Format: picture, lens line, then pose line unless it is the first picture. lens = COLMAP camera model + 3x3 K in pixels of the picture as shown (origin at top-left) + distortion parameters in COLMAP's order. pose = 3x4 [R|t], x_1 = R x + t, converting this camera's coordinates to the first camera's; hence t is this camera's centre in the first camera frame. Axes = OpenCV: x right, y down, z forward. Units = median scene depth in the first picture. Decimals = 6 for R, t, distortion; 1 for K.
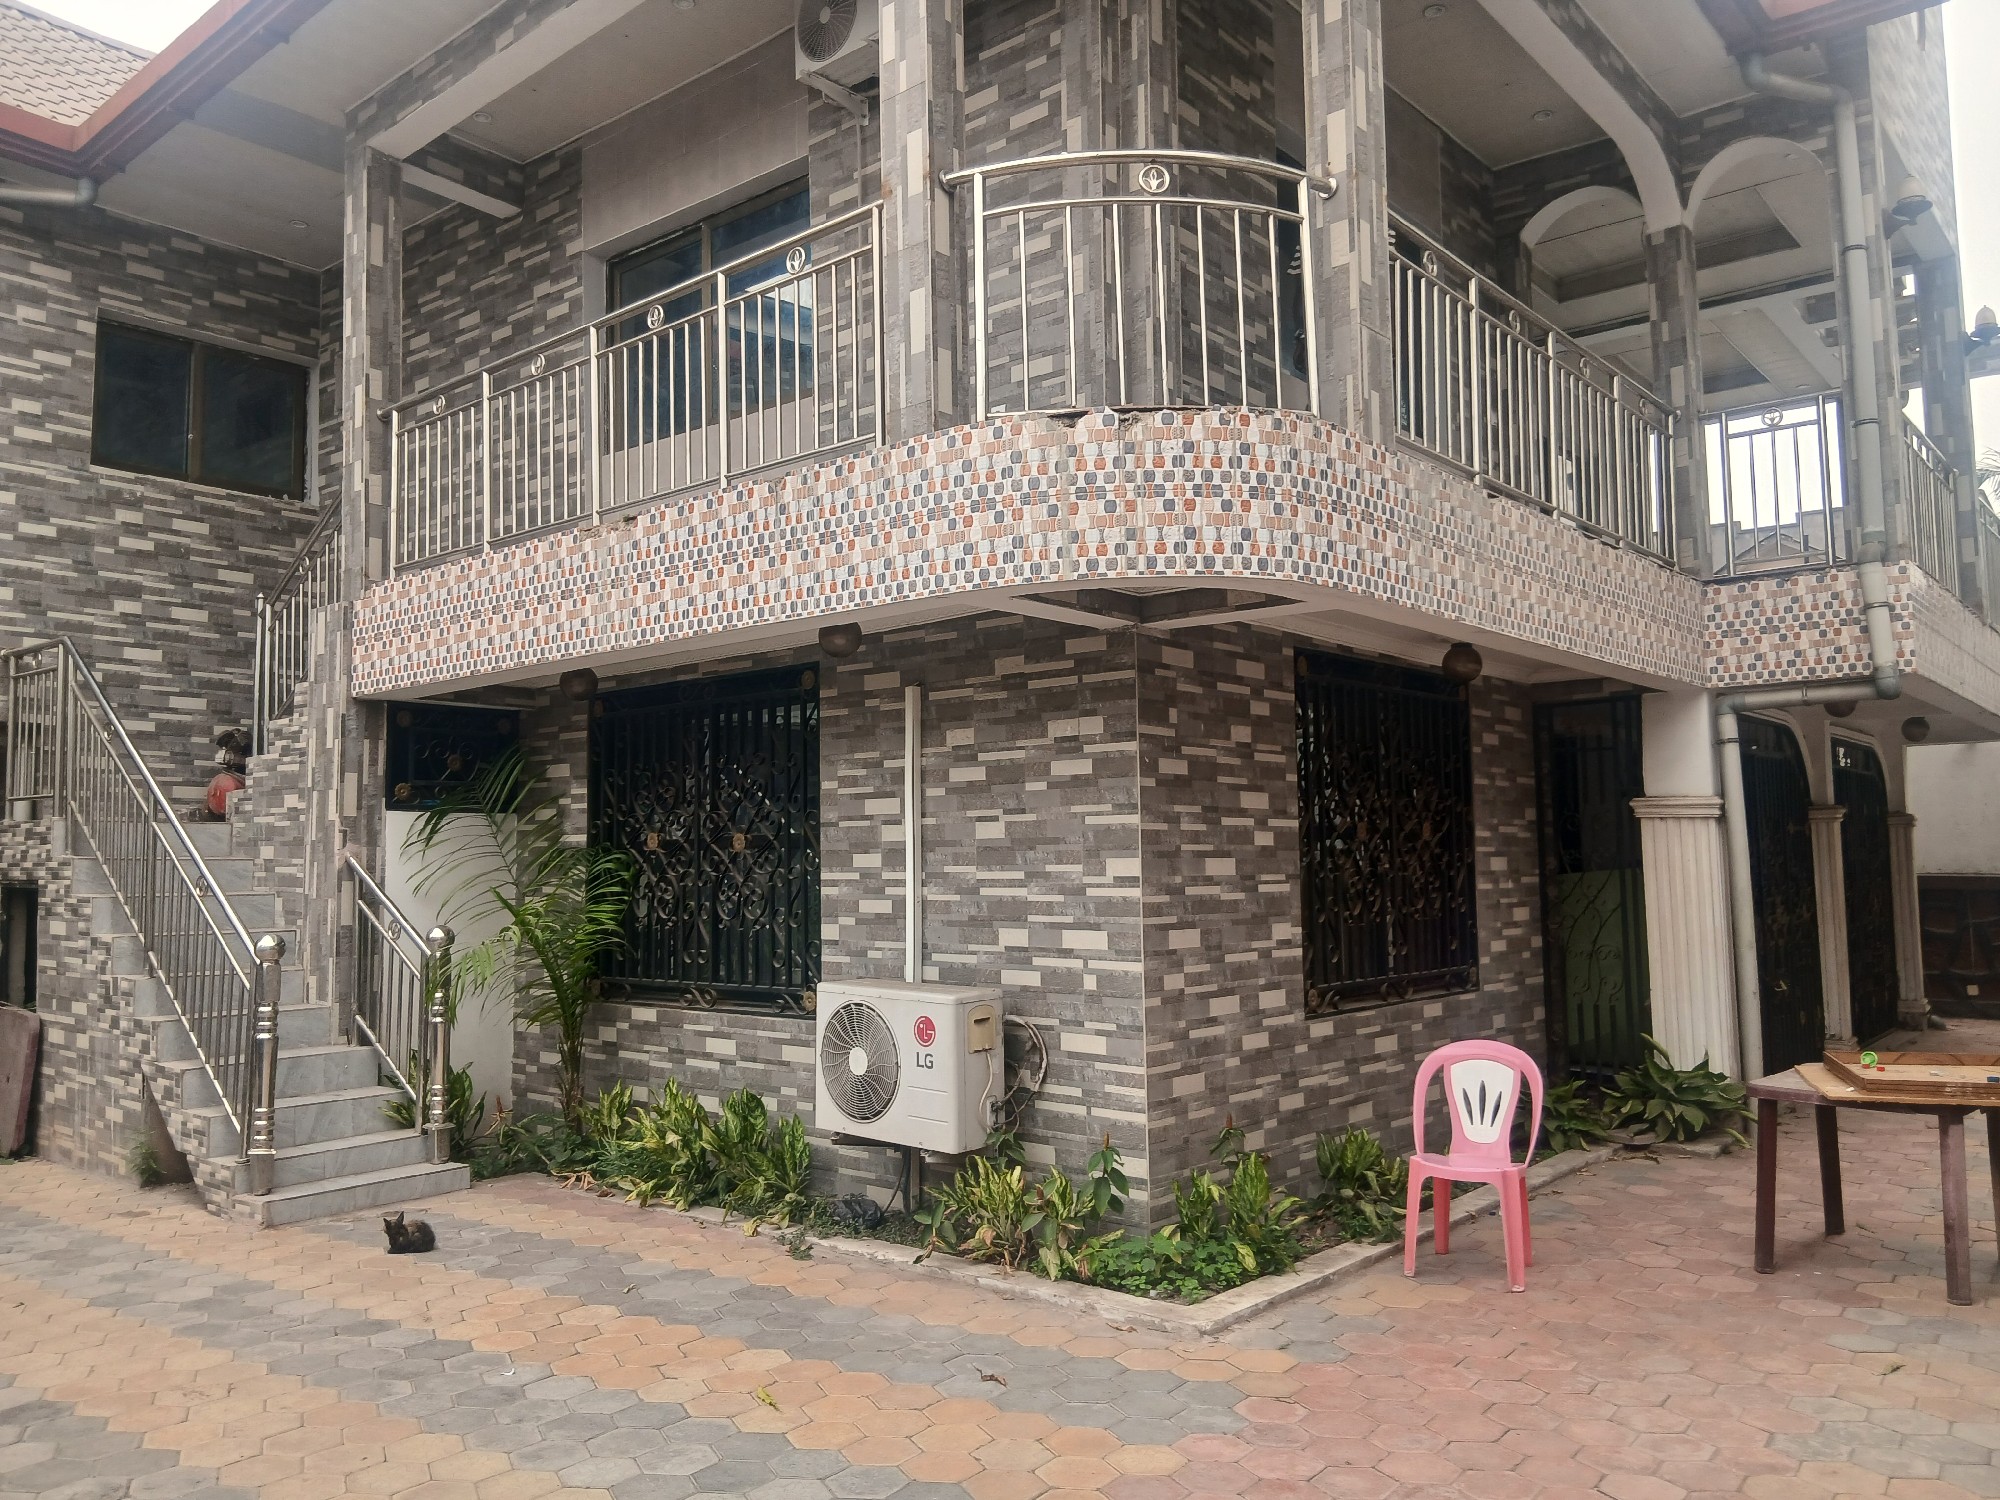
lens RADIAL K [[1518.9, 0, 998.7], [0, 1518.9, 729.2], [0, 0, 1]] dist [0.130779, -0.237235]
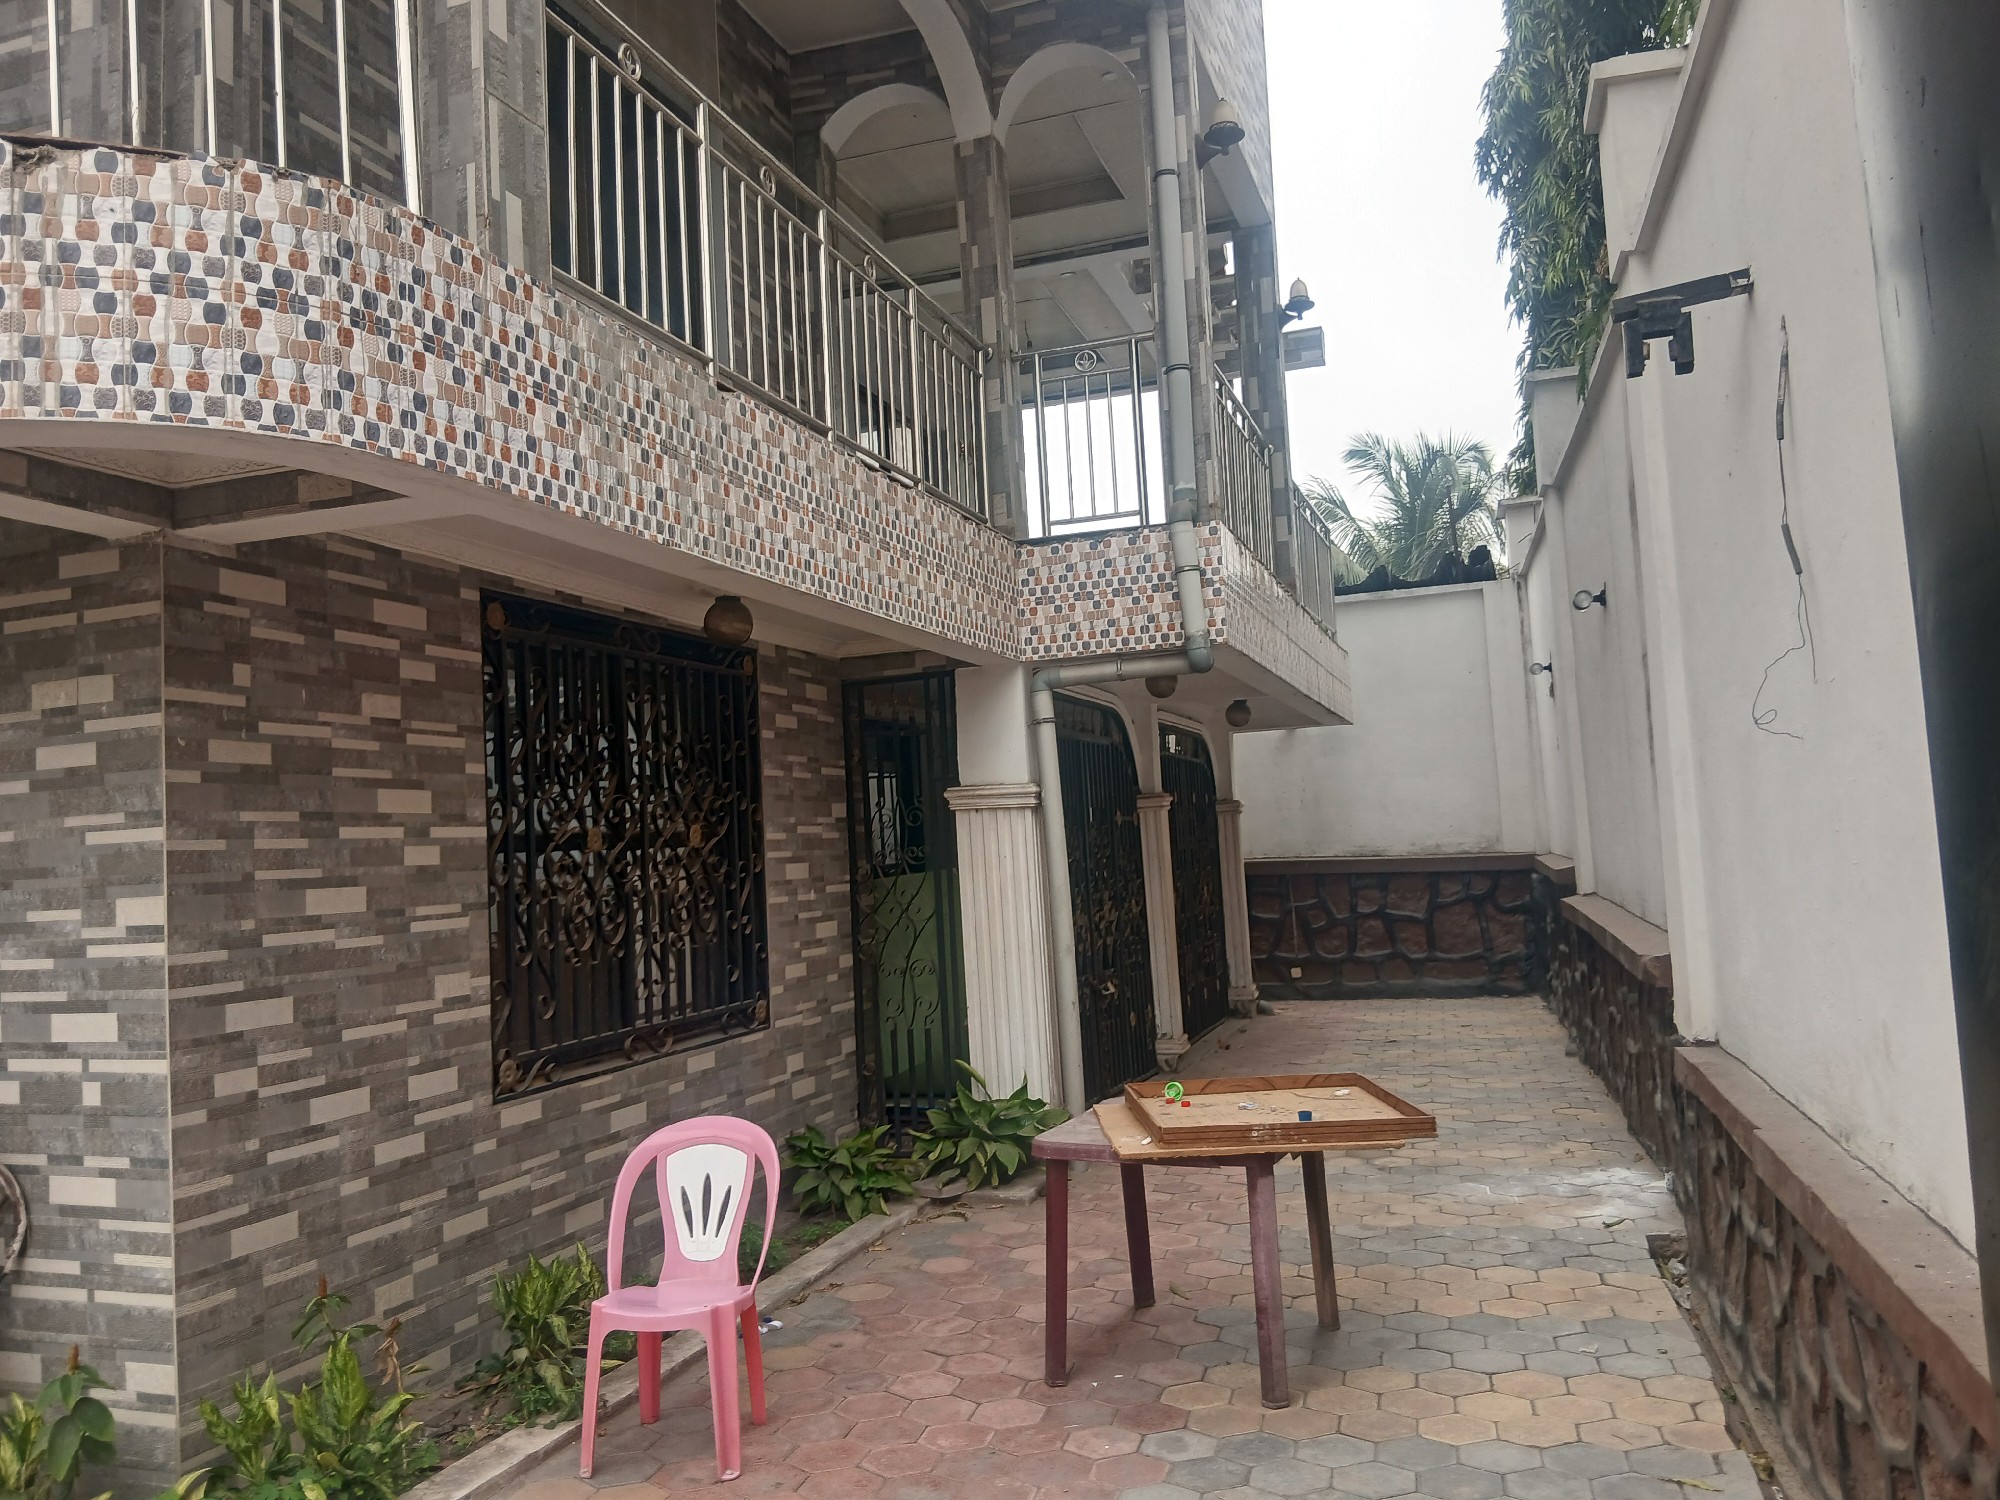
lens RADIAL K [[1483.2, 0, 1001.0], [0, 1483.2, 711.8], [0, 0, 1]] dist [0.106193, -0.157746]
pose [[0.934424, -0.003772, 0.356142, 0.161786], [0.010192, 0.999818, -0.016152, 0.017718], [-0.356016, 0.018723, 0.934292, 0.235135]]
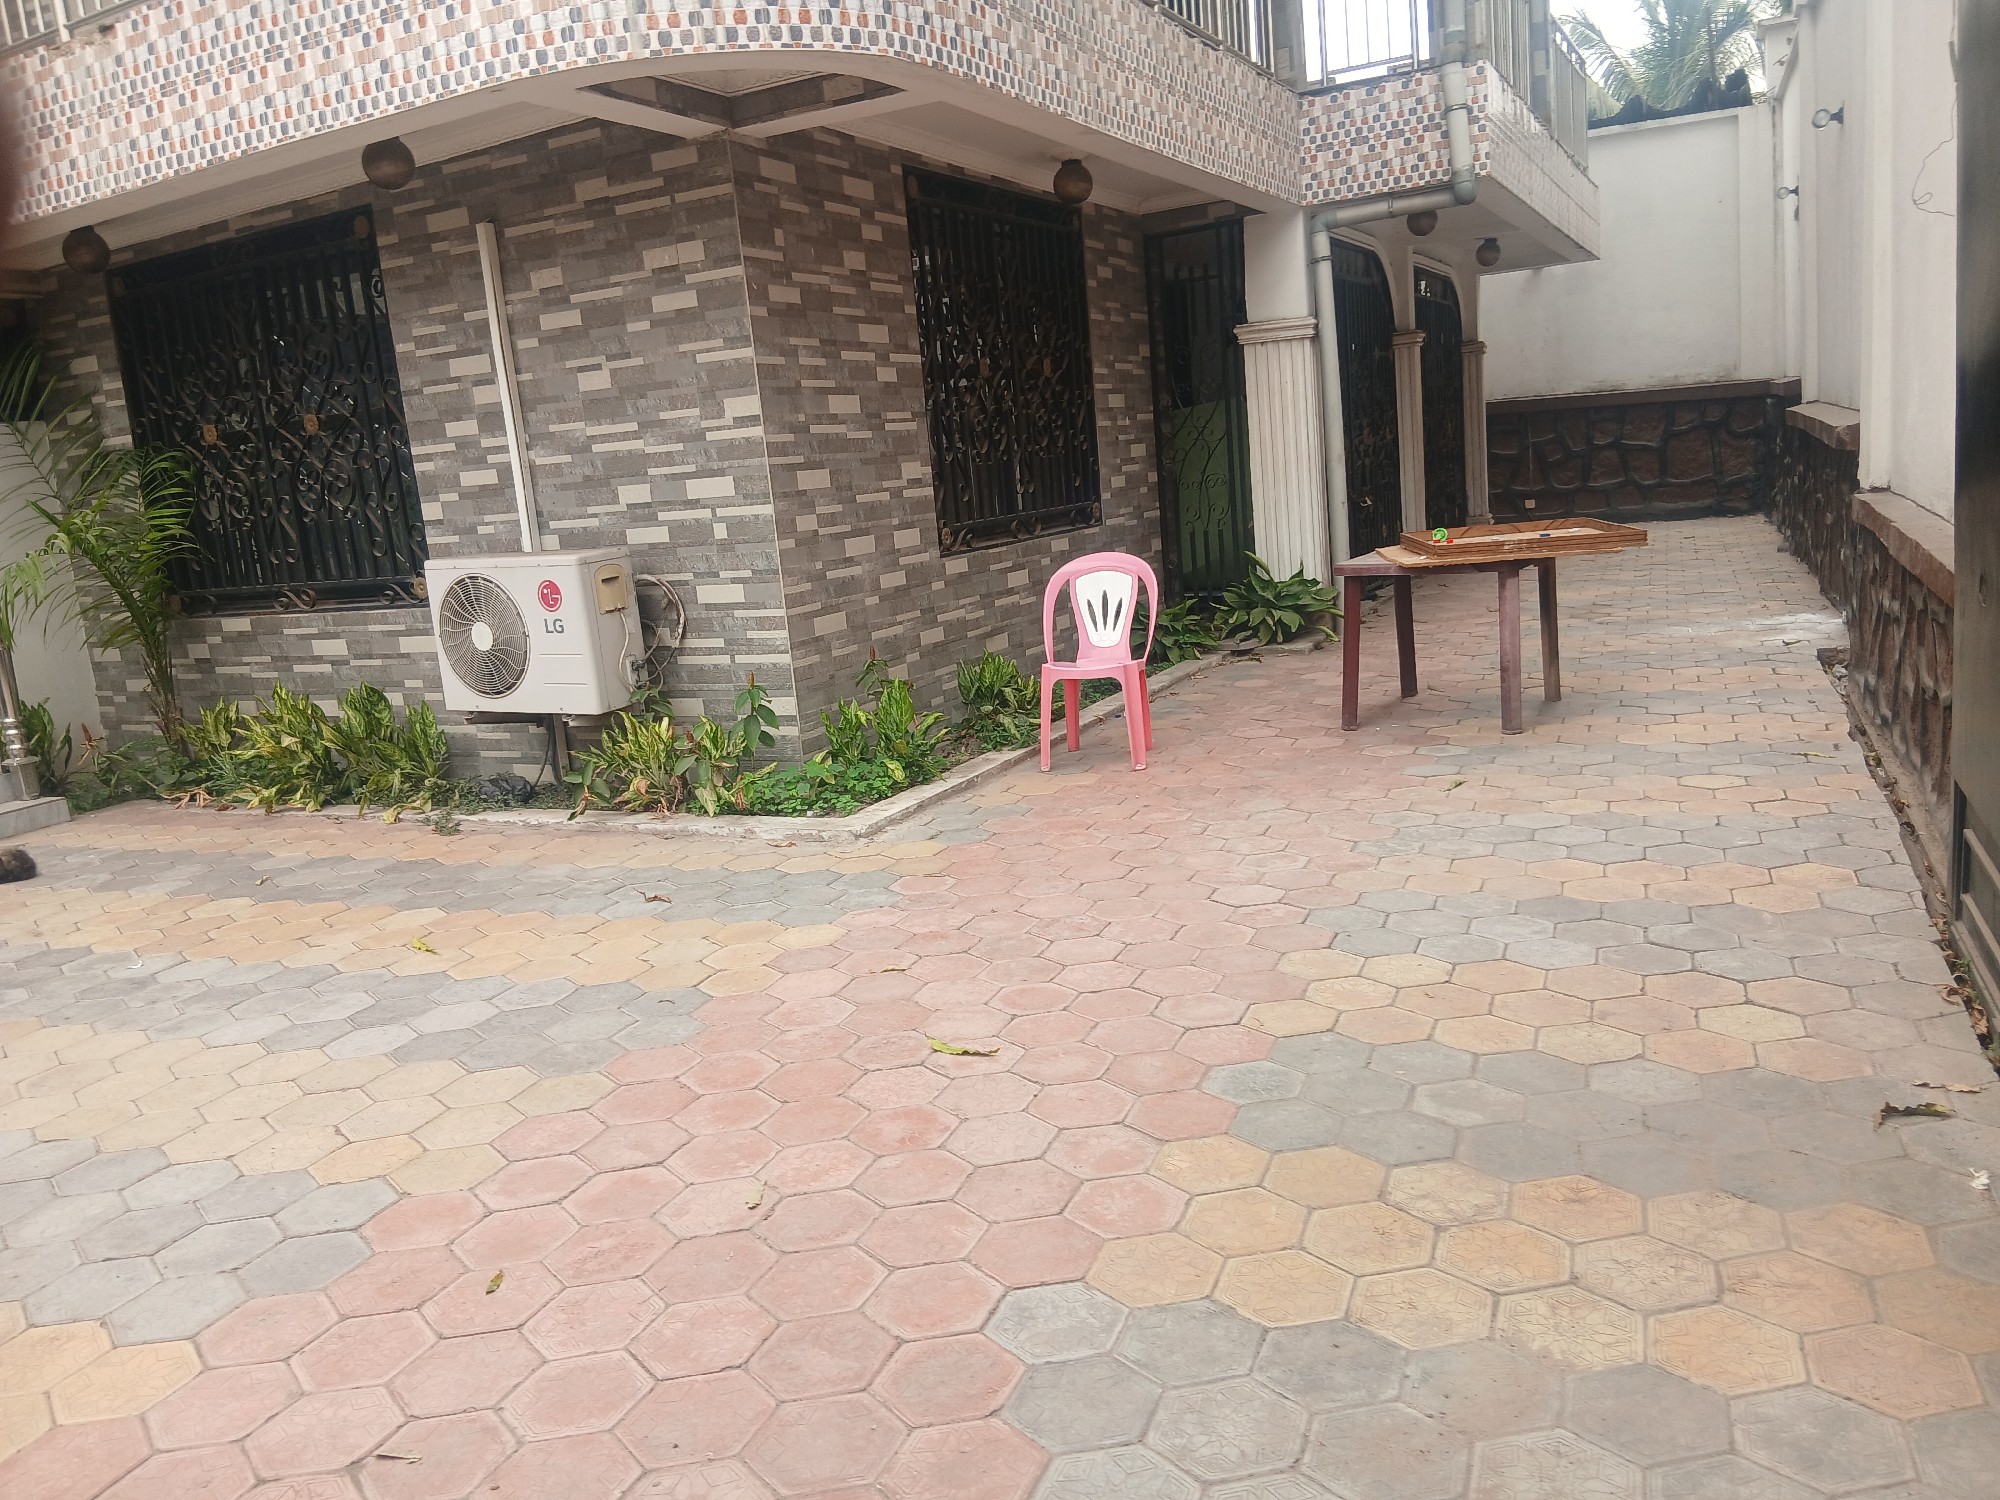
lens RADIAL K [[1508.7, 0, 995.2], [0, 1508.7, 735.9], [0, 0, 1]] dist [0.132476, -0.236912]
pose [[0.970940, -0.114189, 0.210323, 0.009749], [0.058905, 0.965819, 0.252437, 0.049279], [-0.231959, -0.232712, 0.944479, 0.011825]]
